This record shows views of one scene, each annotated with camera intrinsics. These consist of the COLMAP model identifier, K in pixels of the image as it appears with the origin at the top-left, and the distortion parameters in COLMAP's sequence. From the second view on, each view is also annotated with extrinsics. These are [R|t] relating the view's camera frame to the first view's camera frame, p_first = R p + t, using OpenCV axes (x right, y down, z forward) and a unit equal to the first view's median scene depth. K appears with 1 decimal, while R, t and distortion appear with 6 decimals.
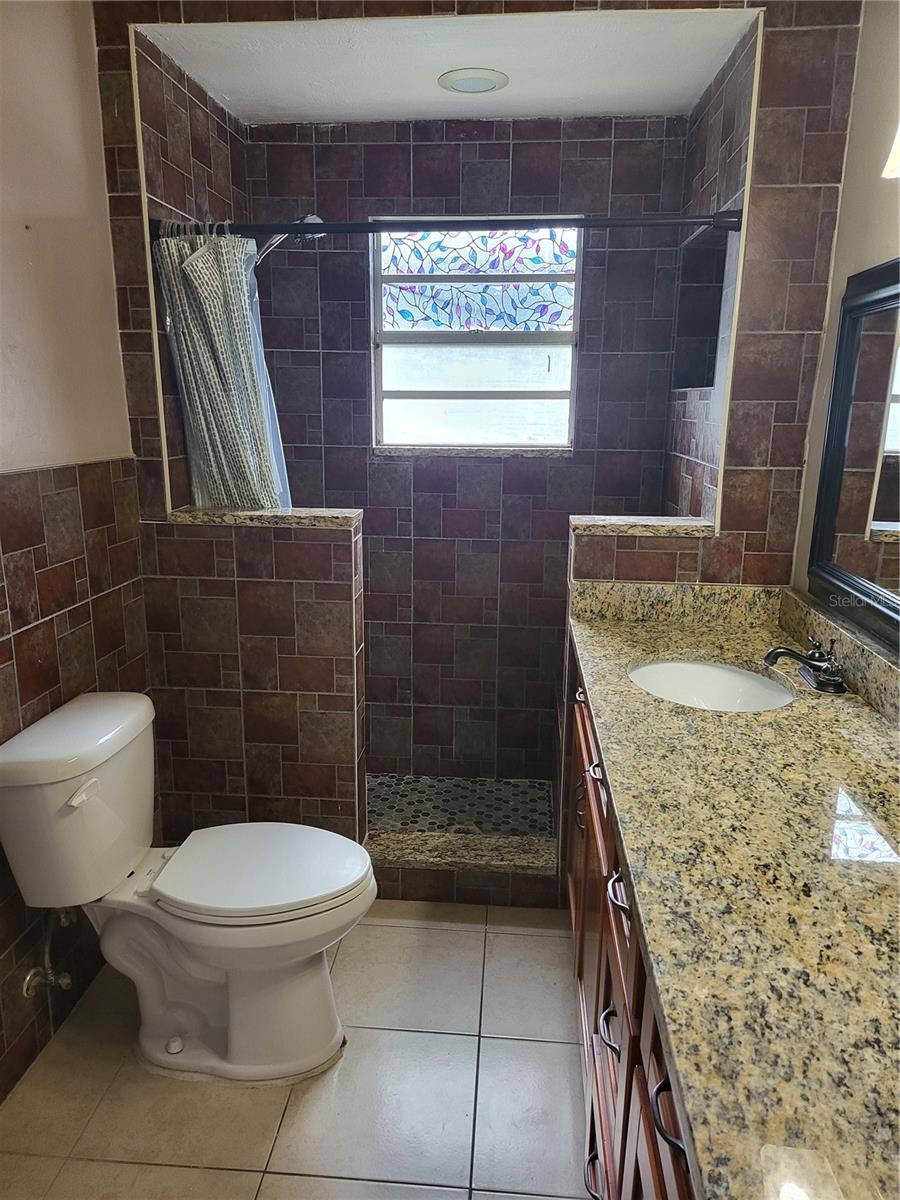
lens RADIAL K [[839.4, 0, 449.9], [0, 839.4, 601.8], [0, 0, 1]] dist [0.065369, -0.065275]
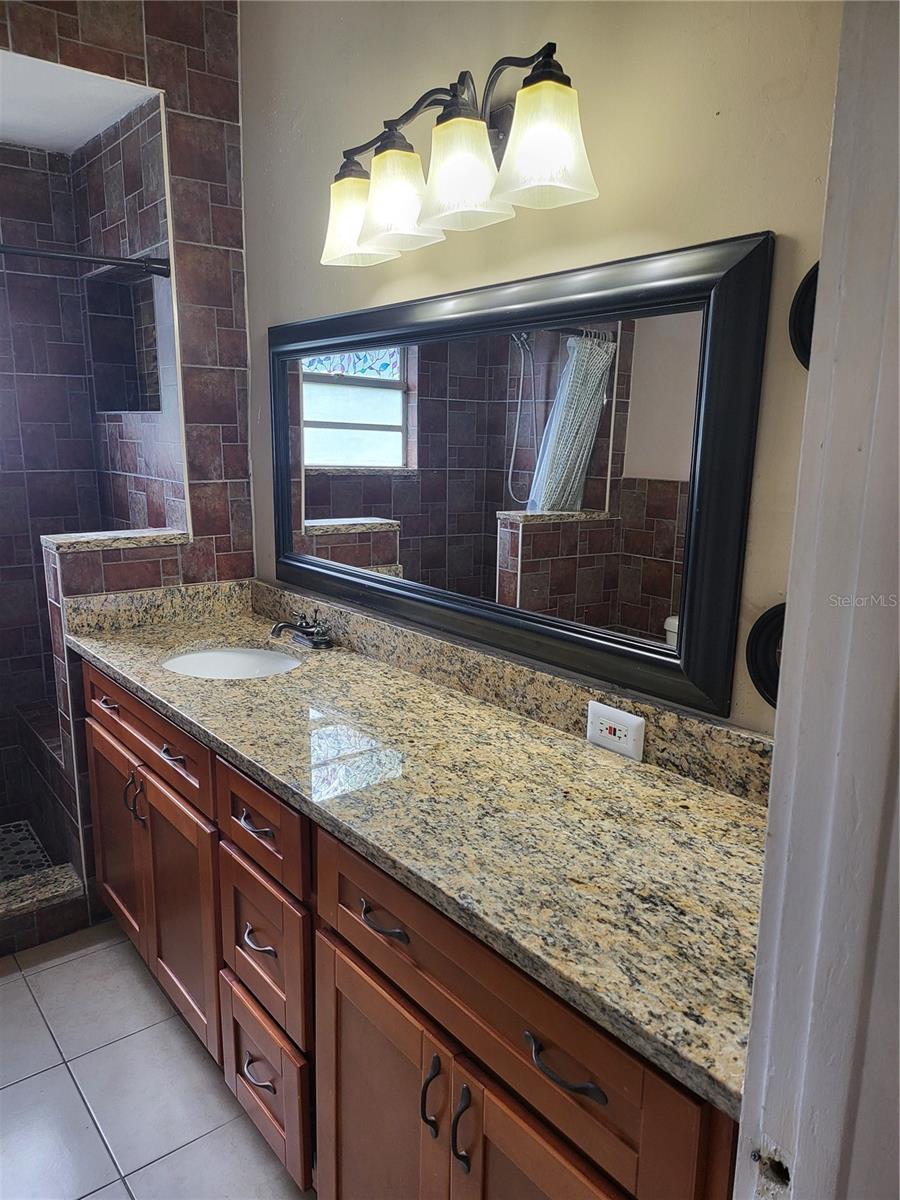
lens RADIAL K [[839.4, 0, 449.9], [0, 839.4, 601.8], [0, 0, 1]] dist [0.065369, -0.065275]
pose [[0.726454, -0.140912, 0.672614, -0.223382], [0.157099, 0.986887, 0.037079, 0.015259], [-0.669018, 0.078731, 0.739064, -0.071514]]
